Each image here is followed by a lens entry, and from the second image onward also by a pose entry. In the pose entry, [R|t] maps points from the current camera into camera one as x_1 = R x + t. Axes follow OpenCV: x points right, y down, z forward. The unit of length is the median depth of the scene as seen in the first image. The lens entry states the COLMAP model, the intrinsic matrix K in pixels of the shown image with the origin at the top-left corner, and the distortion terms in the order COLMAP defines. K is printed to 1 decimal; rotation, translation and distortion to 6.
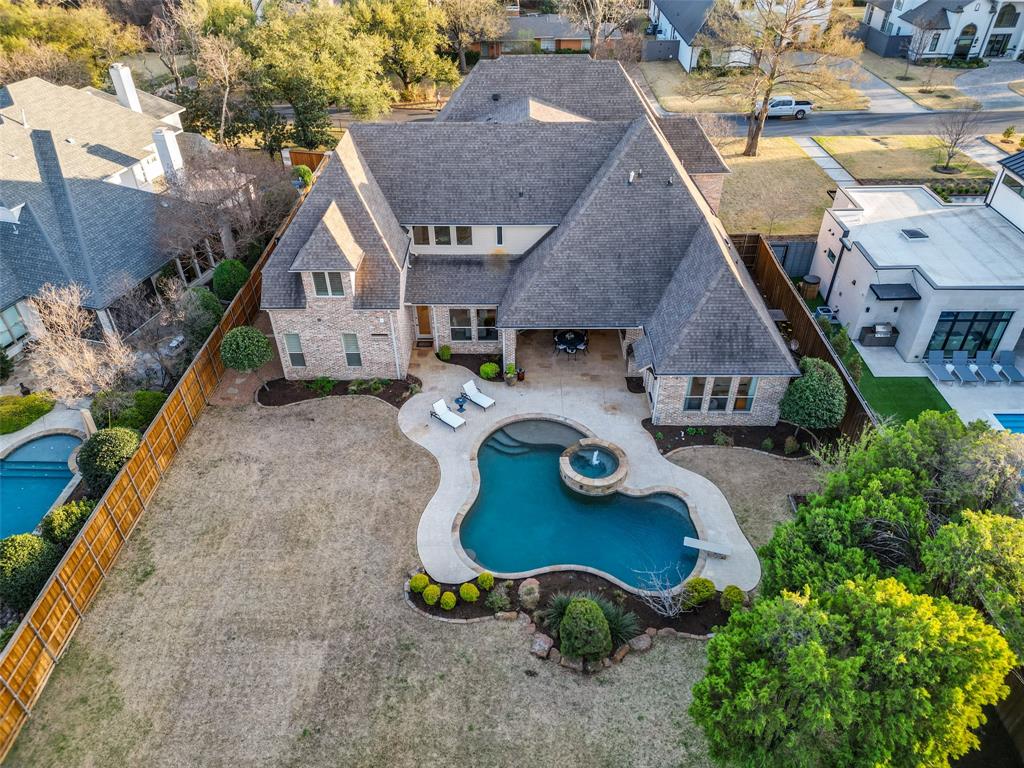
lens RADIAL K [[723.1, 0, 512.0], [0, 723.1, 384.0], [0, 0, 1]] dist [0.057858, -0.059459]
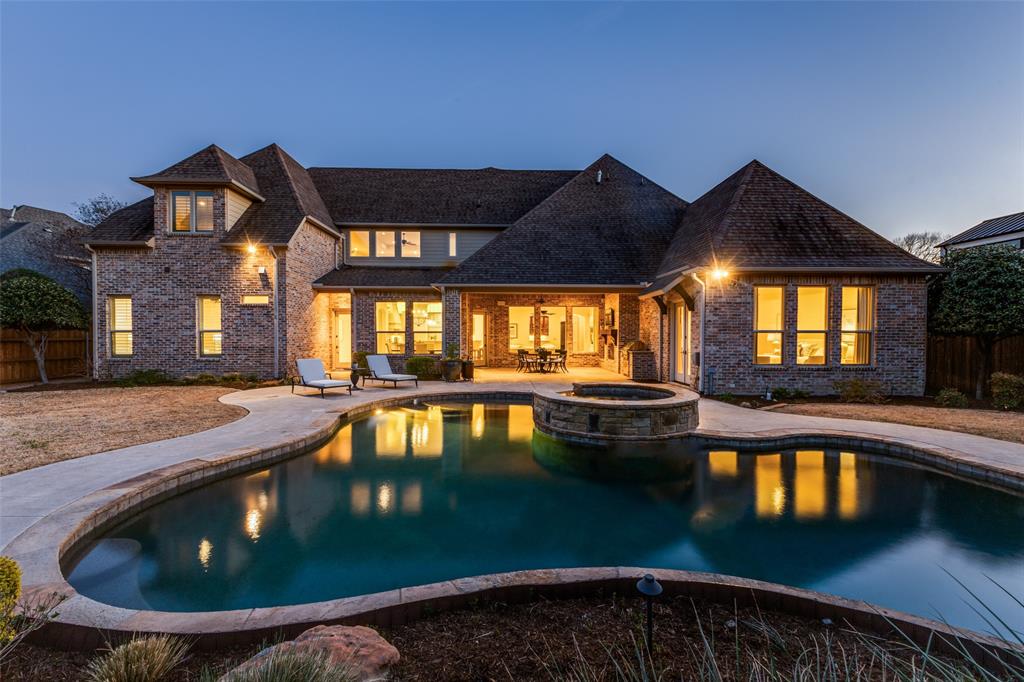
lens RADIAL K [[440.6, 0, 514.4], [0, 440.6, 338.6], [0, 0, 1]] dist [0.017791, -0.006591]
pose [[0.999261, 0.012102, 0.036494, 0.040235], [0.012018, 0.803309, -0.595442, 0.207448], [-0.036522, 0.595440, 0.802569, 0.683679]]
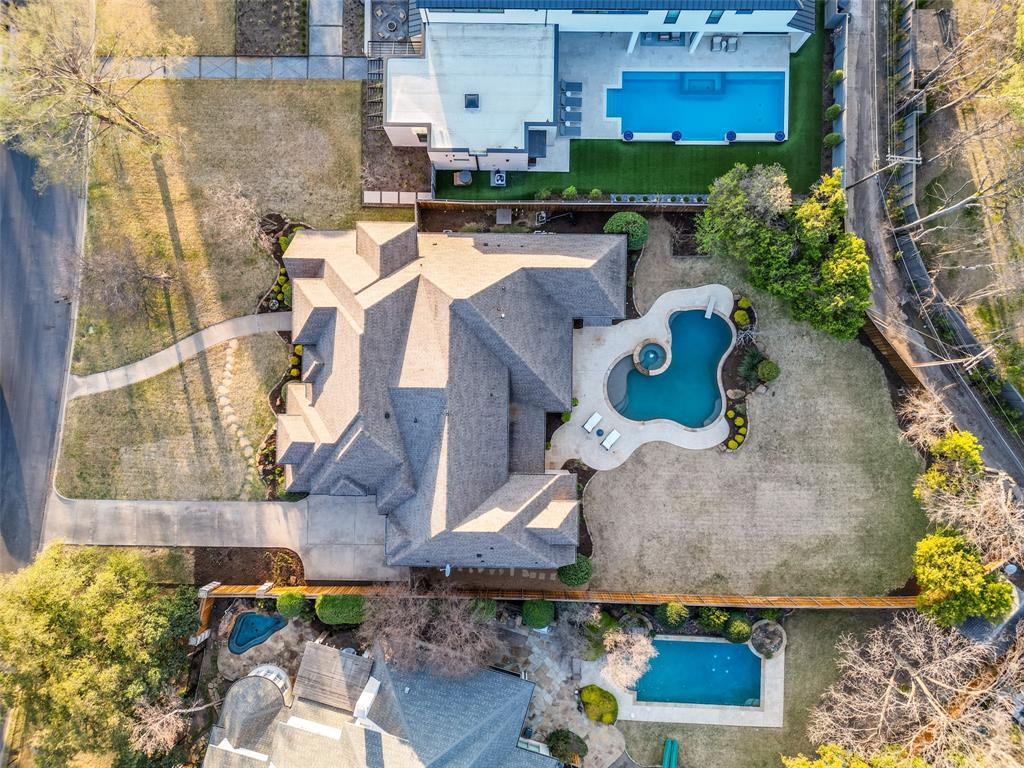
lens RADIAL K [[723.1, 0, 512.0], [0, 723.1, 384.0], [0, 0, 1]] dist [0.057858, -0.059459]
pose [[0.003156, -0.999872, 0.015670, 0.012829], [0.613023, 0.014315, 0.789935, -1.365499], [-0.790059, 0.007113, 0.612990, 0.144310]]
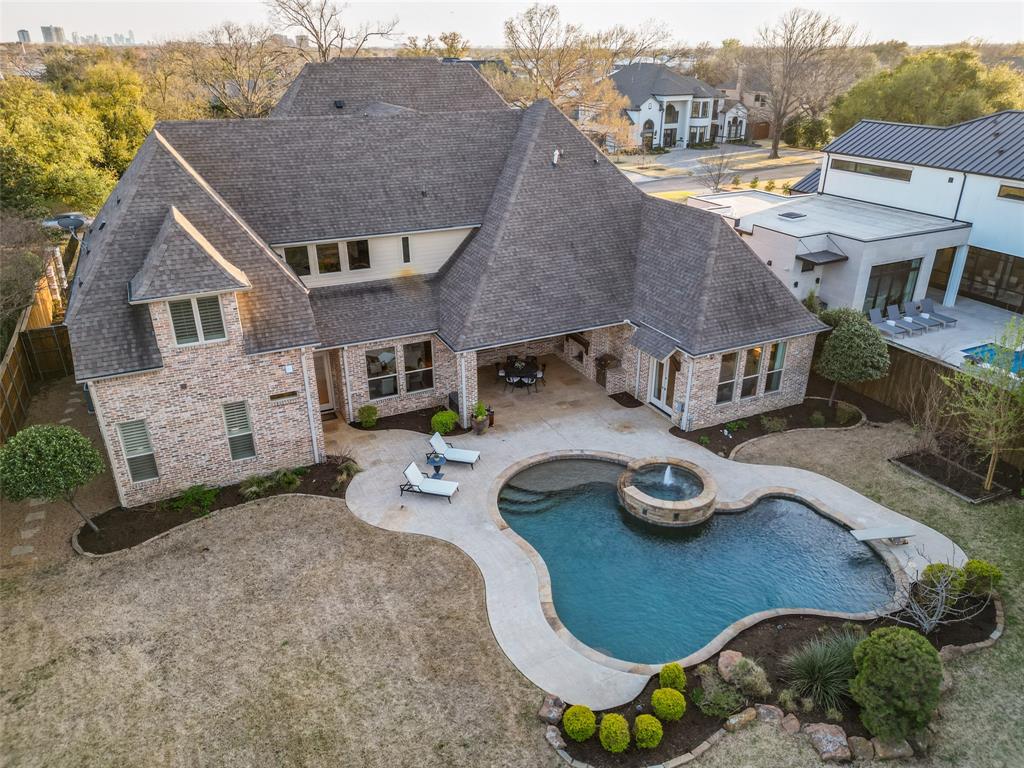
lens RADIAL K [[723.1, 0, 512.0], [0, 723.1, 384.0], [0, 0, 1]] dist [0.057858, -0.059459]
pose [[0.896603, -0.179608, 0.404777, -0.261018], [0.262347, 0.951823, -0.158767, 0.078193], [-0.356760, 0.248543, 0.900527, 0.341403]]
